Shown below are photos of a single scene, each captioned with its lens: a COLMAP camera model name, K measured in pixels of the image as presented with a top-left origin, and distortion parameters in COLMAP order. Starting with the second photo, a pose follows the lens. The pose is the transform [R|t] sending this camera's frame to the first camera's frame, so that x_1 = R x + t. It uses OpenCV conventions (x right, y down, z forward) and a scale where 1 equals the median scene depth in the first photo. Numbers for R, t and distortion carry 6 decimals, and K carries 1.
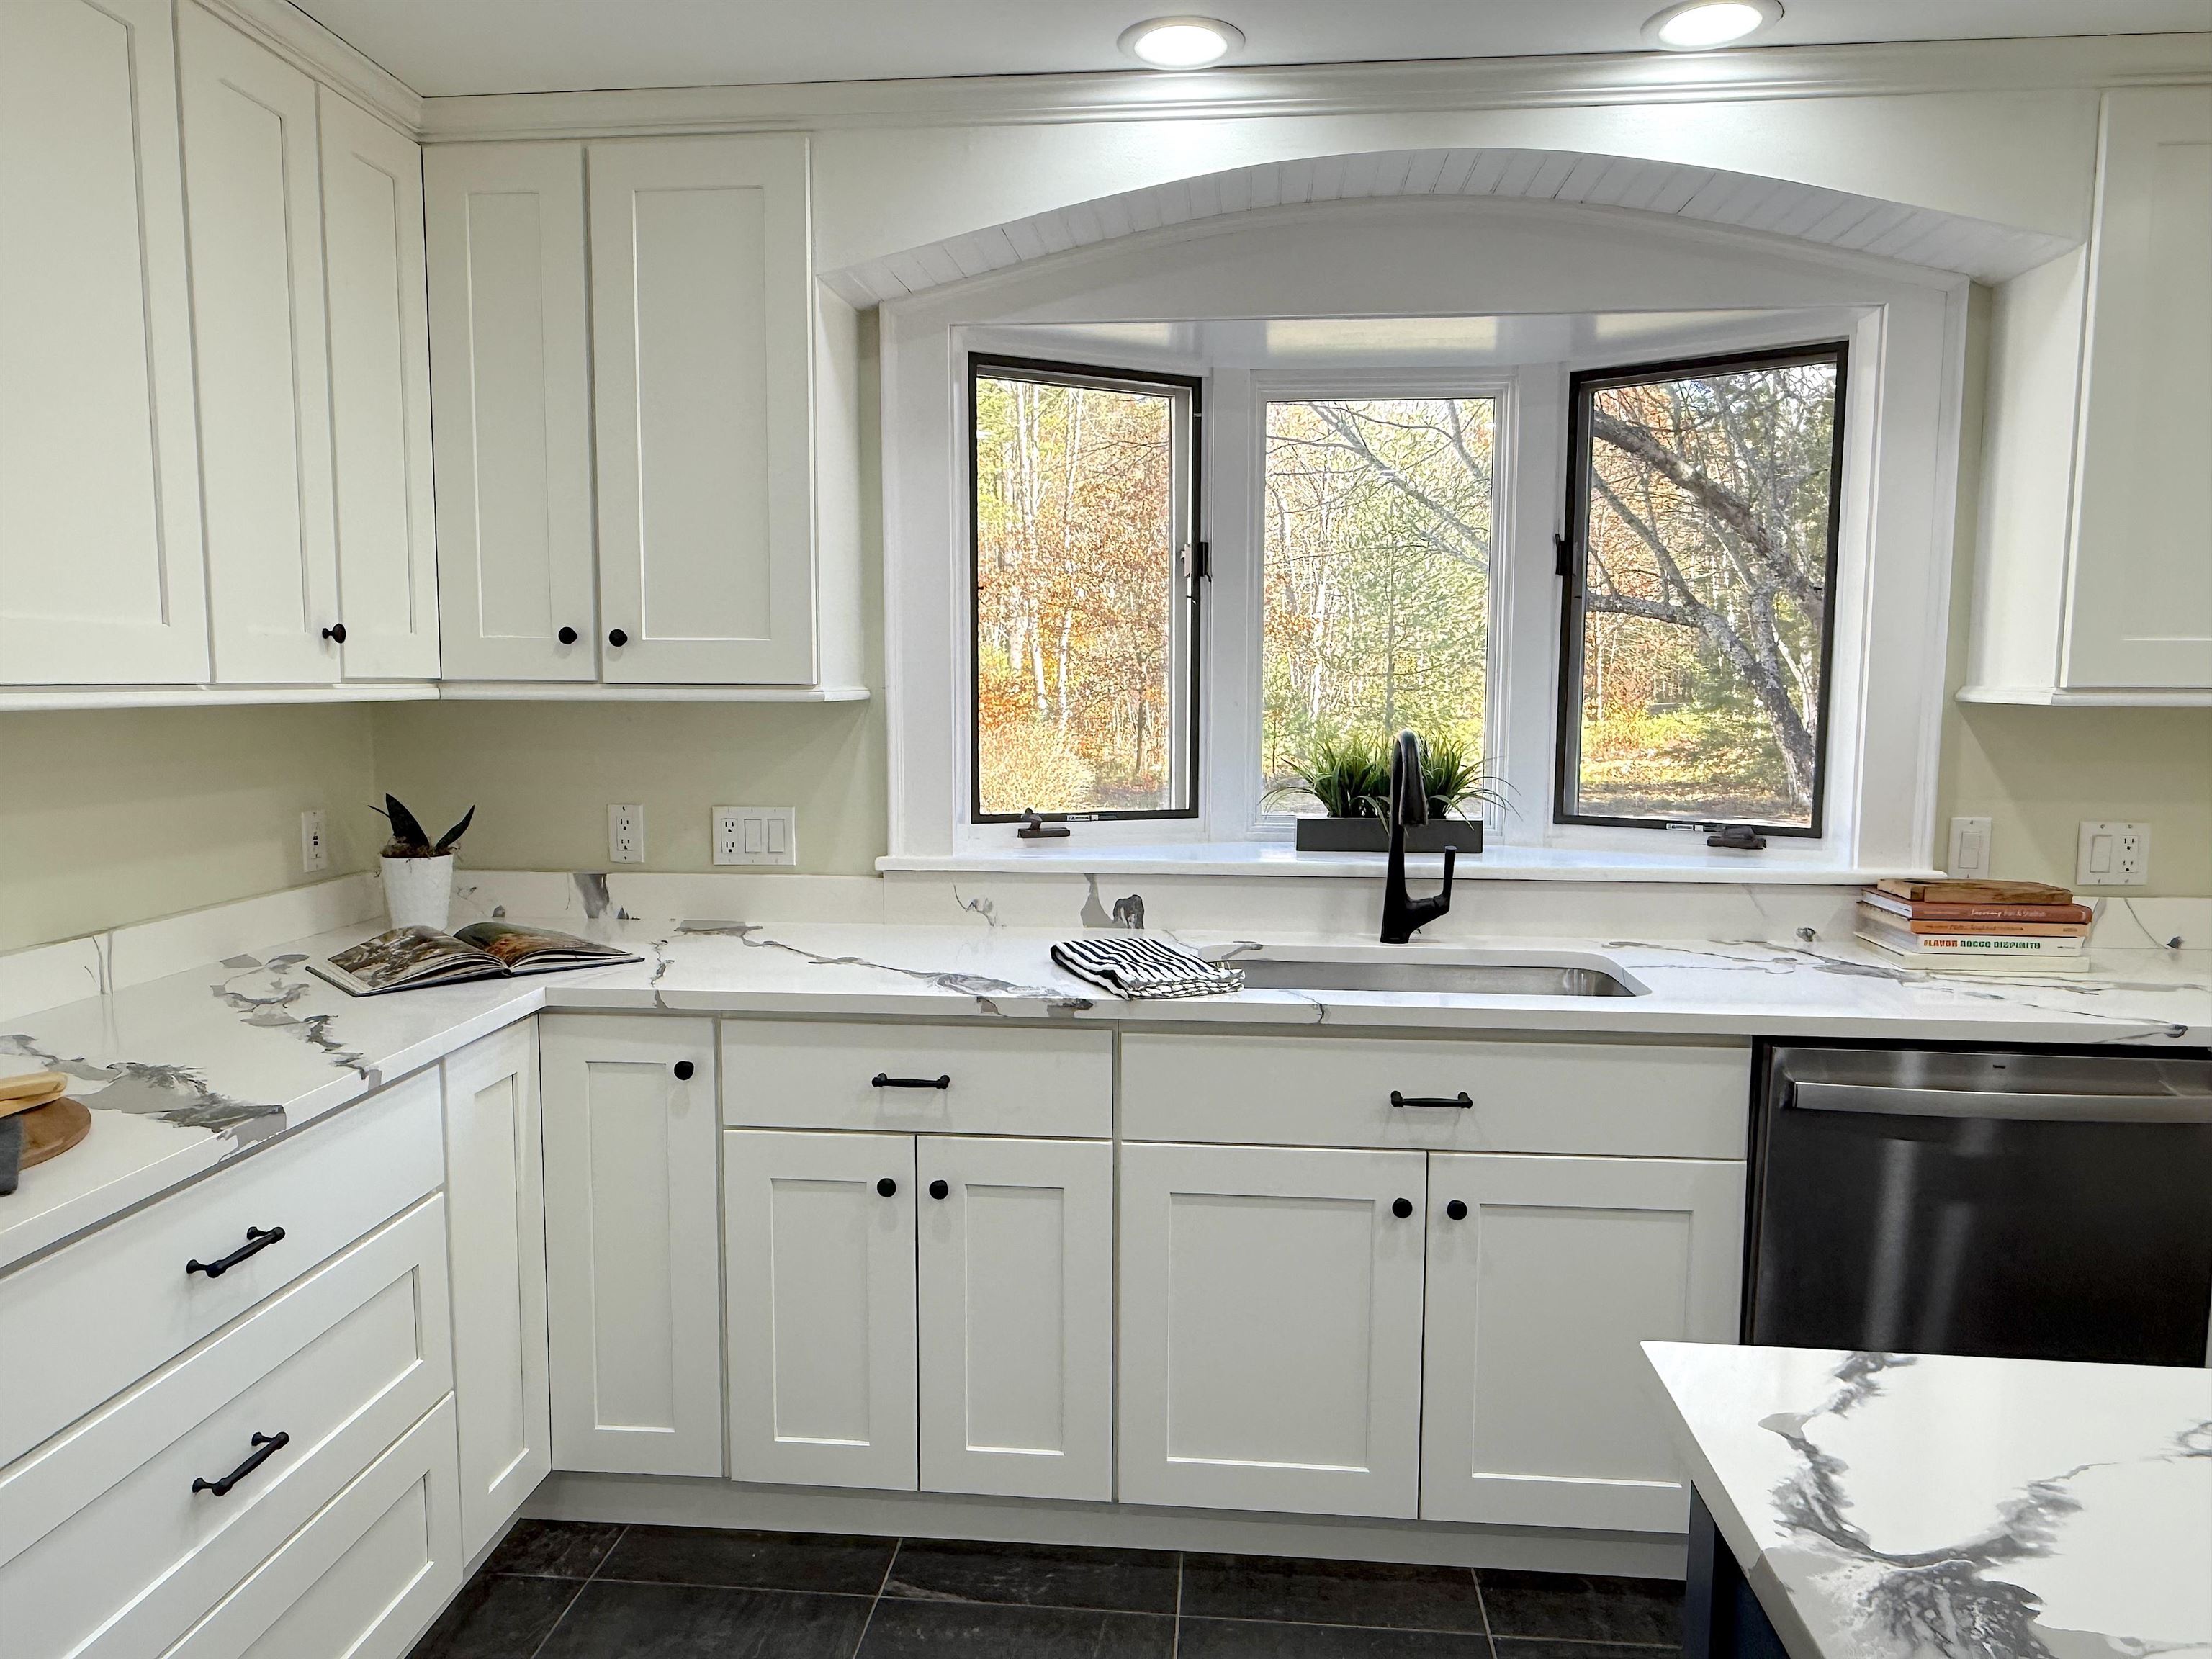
lens RADIAL K [[1521.5, 0, 1100.0], [0, 1521.5, 836.3], [0, 0, 1]] dist [0.004885, -0.002742]
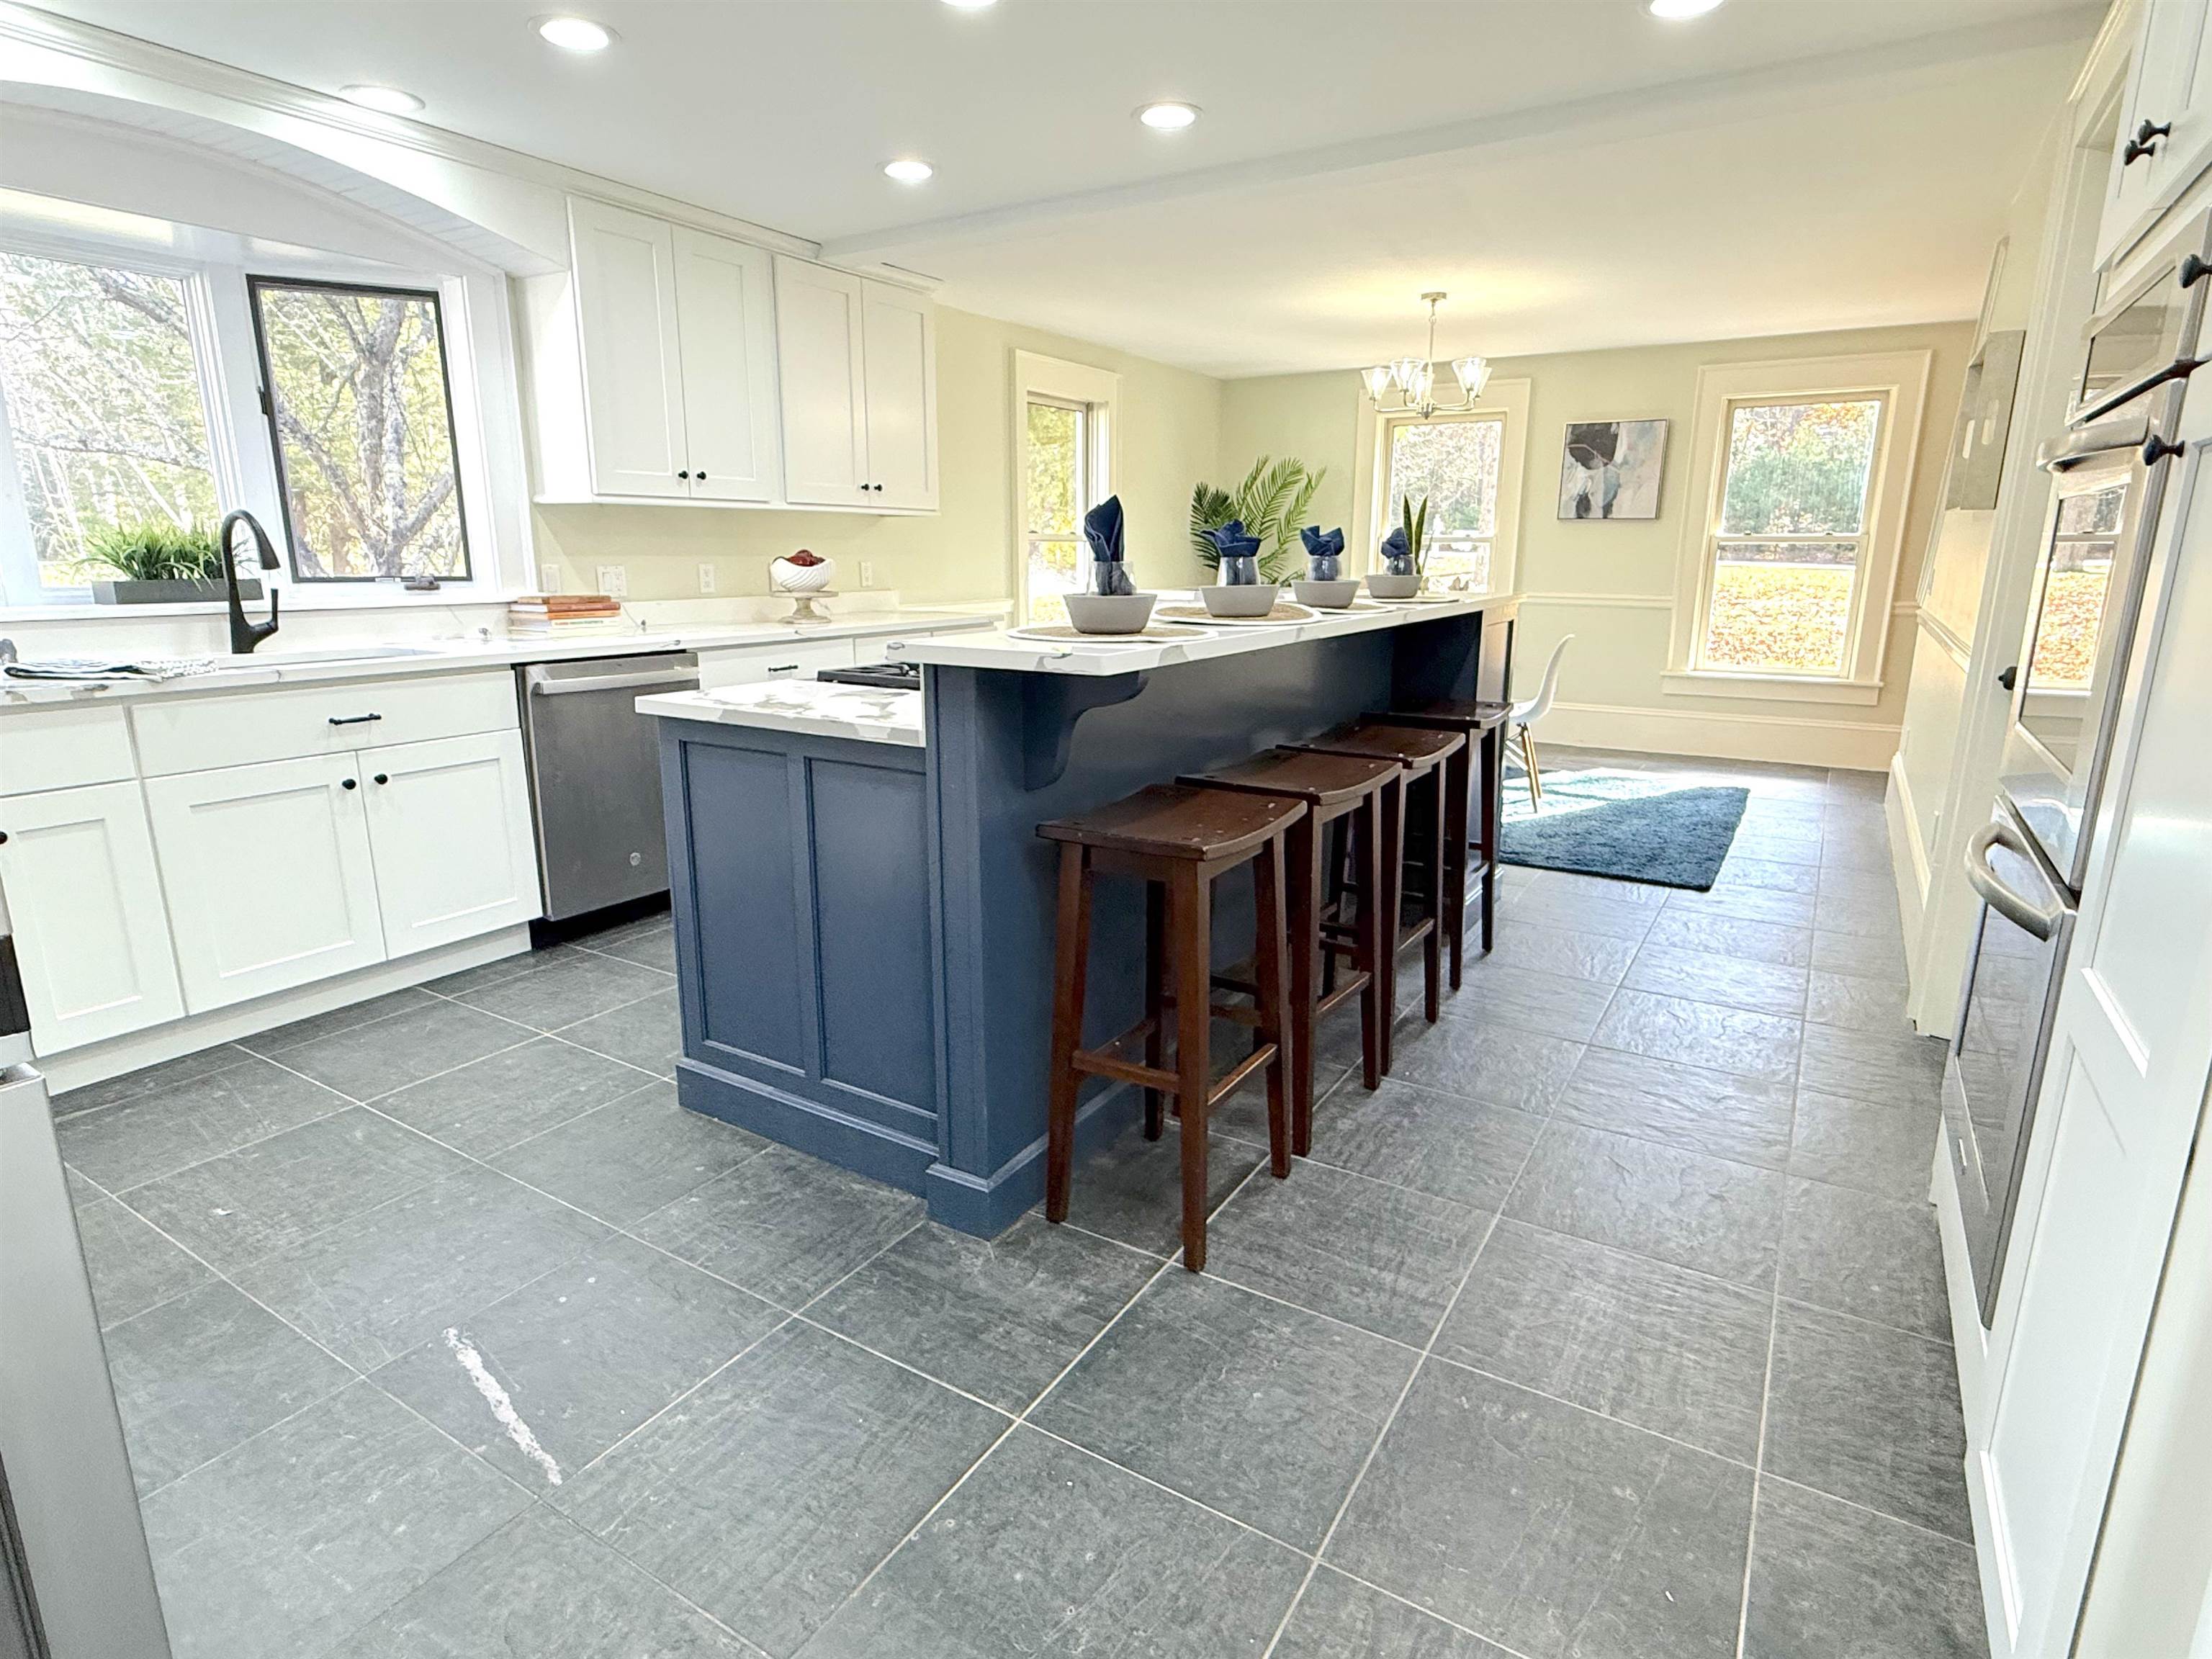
lens RADIAL K [[1180.9, 0, 1103.2], [0, 1180.9, 833.7], [0, 0, 1]] dist [0.002049, 0.002233]
pose [[0.442105, -0.214586, 0.870917, -0.509940], [0.093204, 0.976696, 0.193336, 0.098157], [-0.892108, -0.004302, 0.451803, -0.320060]]
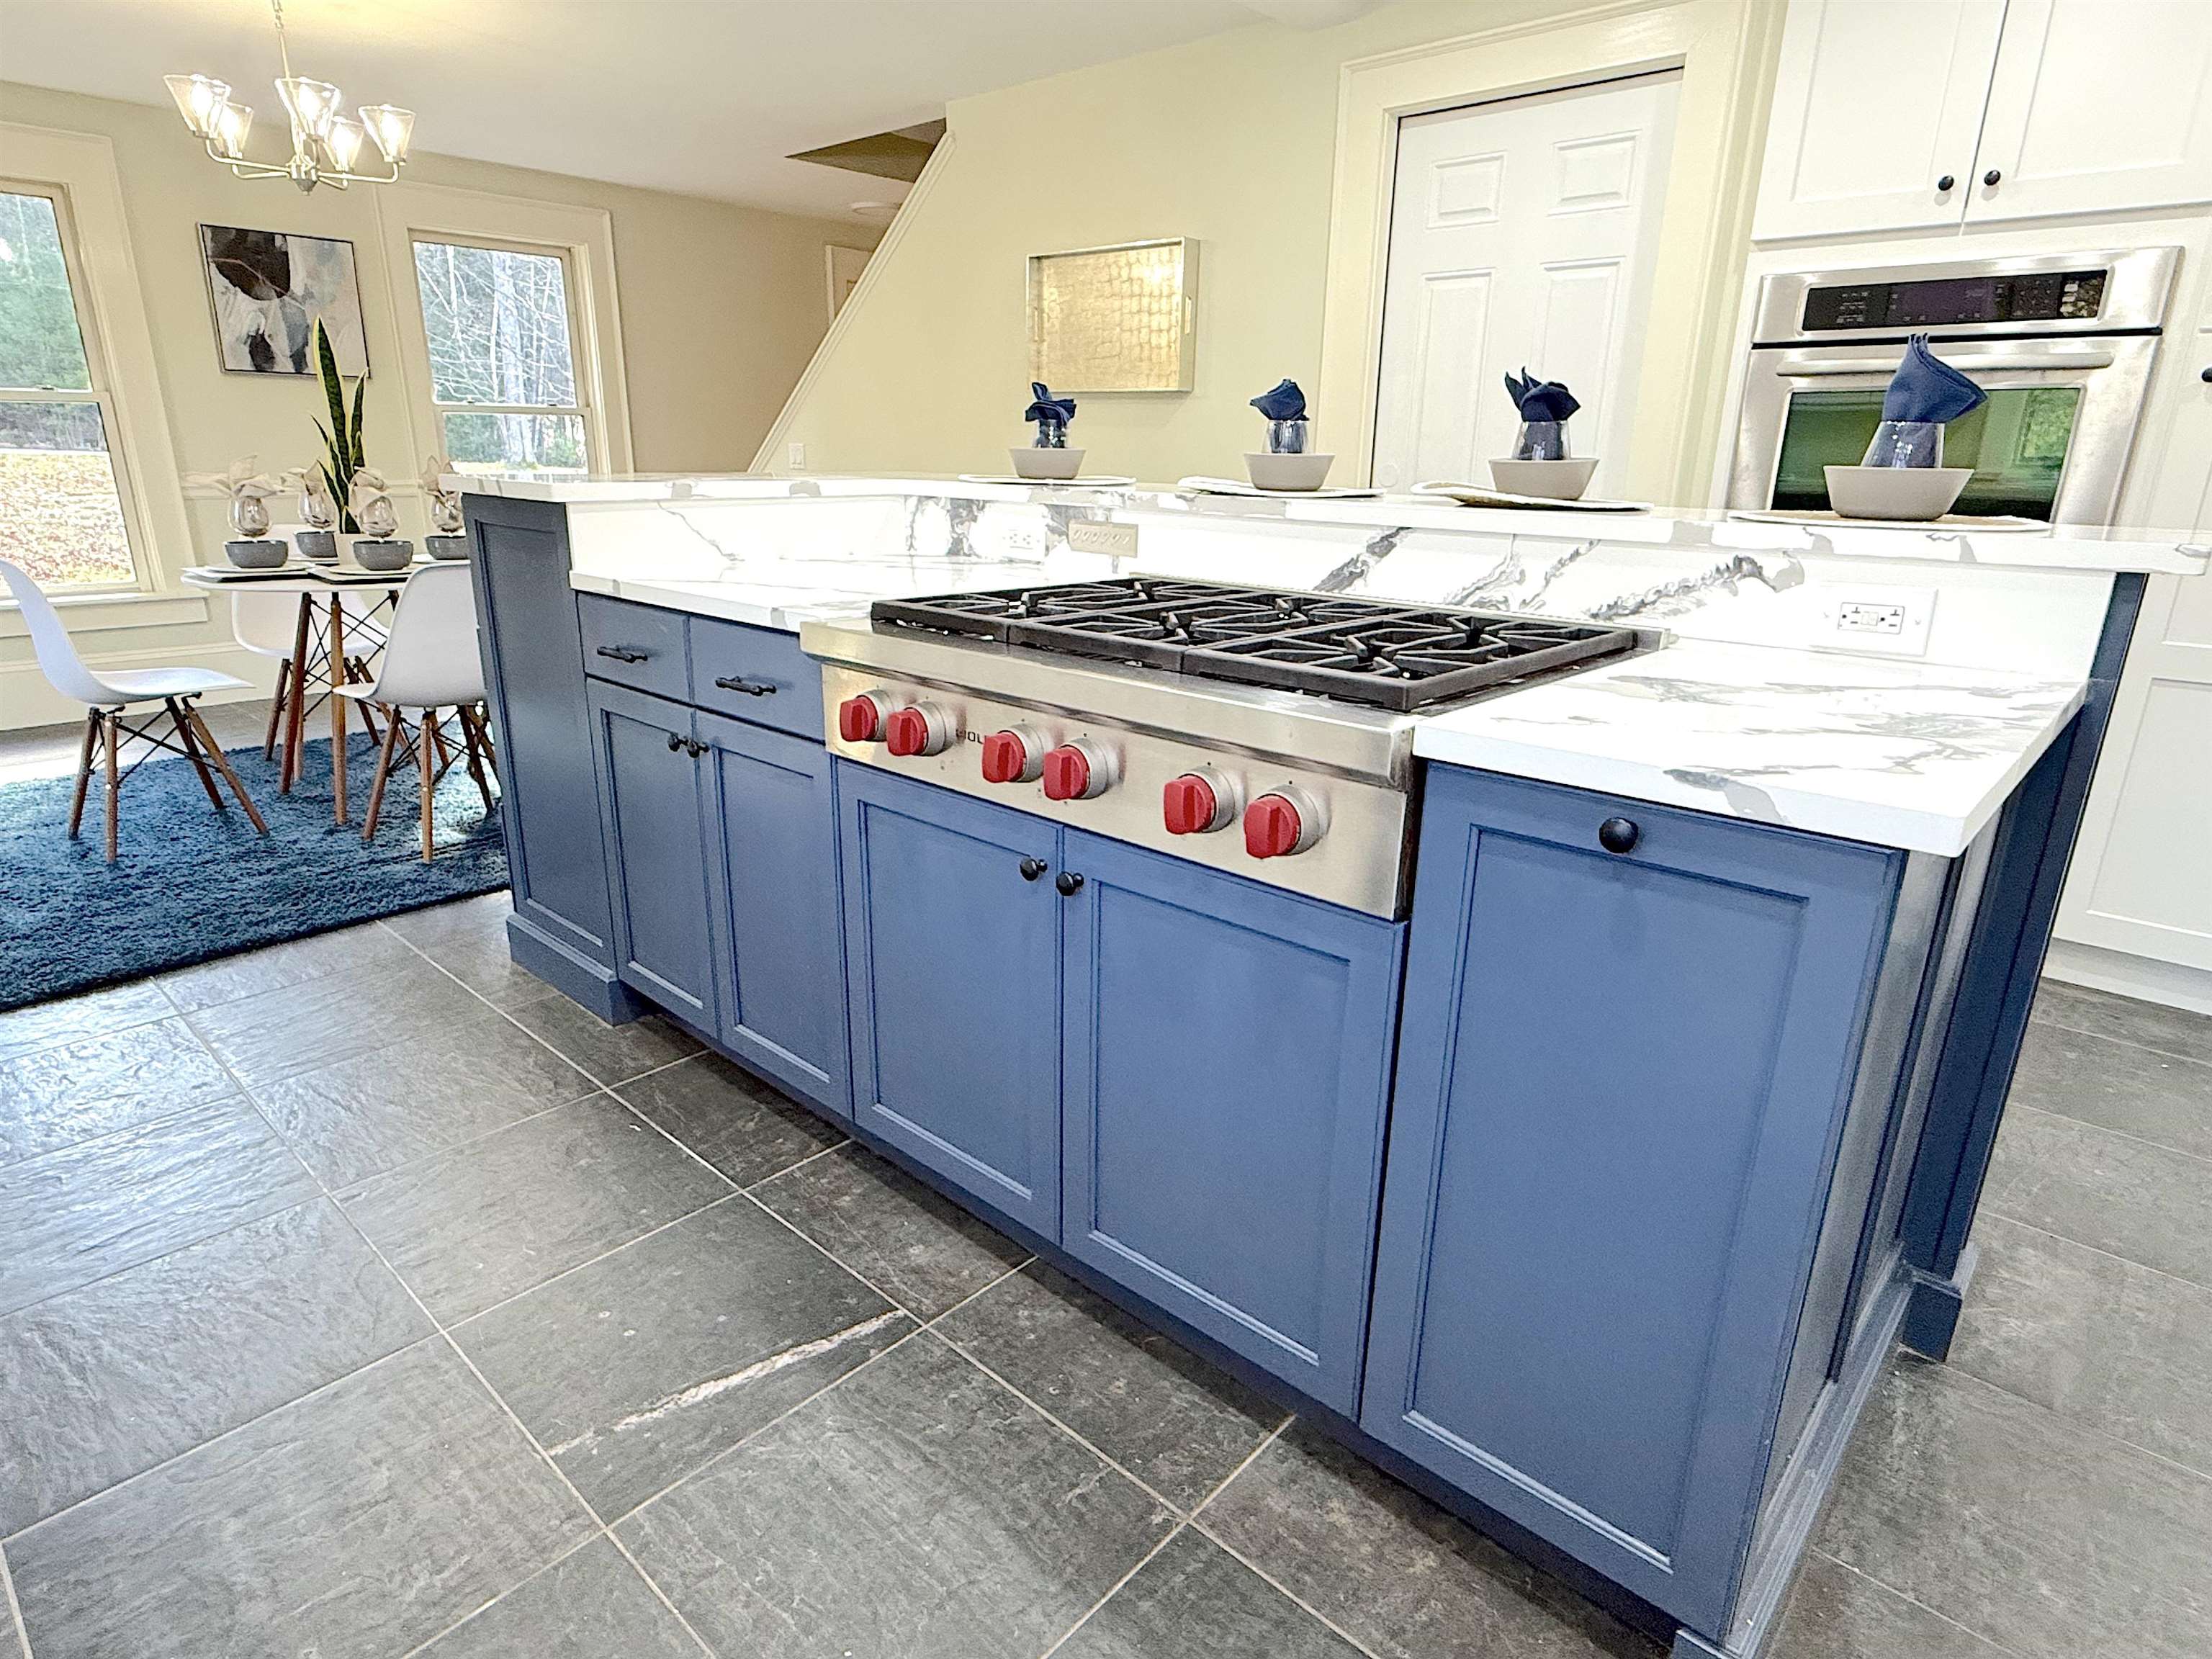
lens RADIAL K [[1225.9, 0, 1100.3], [0, 1225.9, 828.6], [0, 0, 1]] dist [-0.002945, -0.000105]
pose [[-0.802159, -0.194911, 0.564403, 0.136346], [0.041052, 0.924985, 0.377780, 0.013850], [-0.595697, 0.326210, -0.733983, 0.765353]]
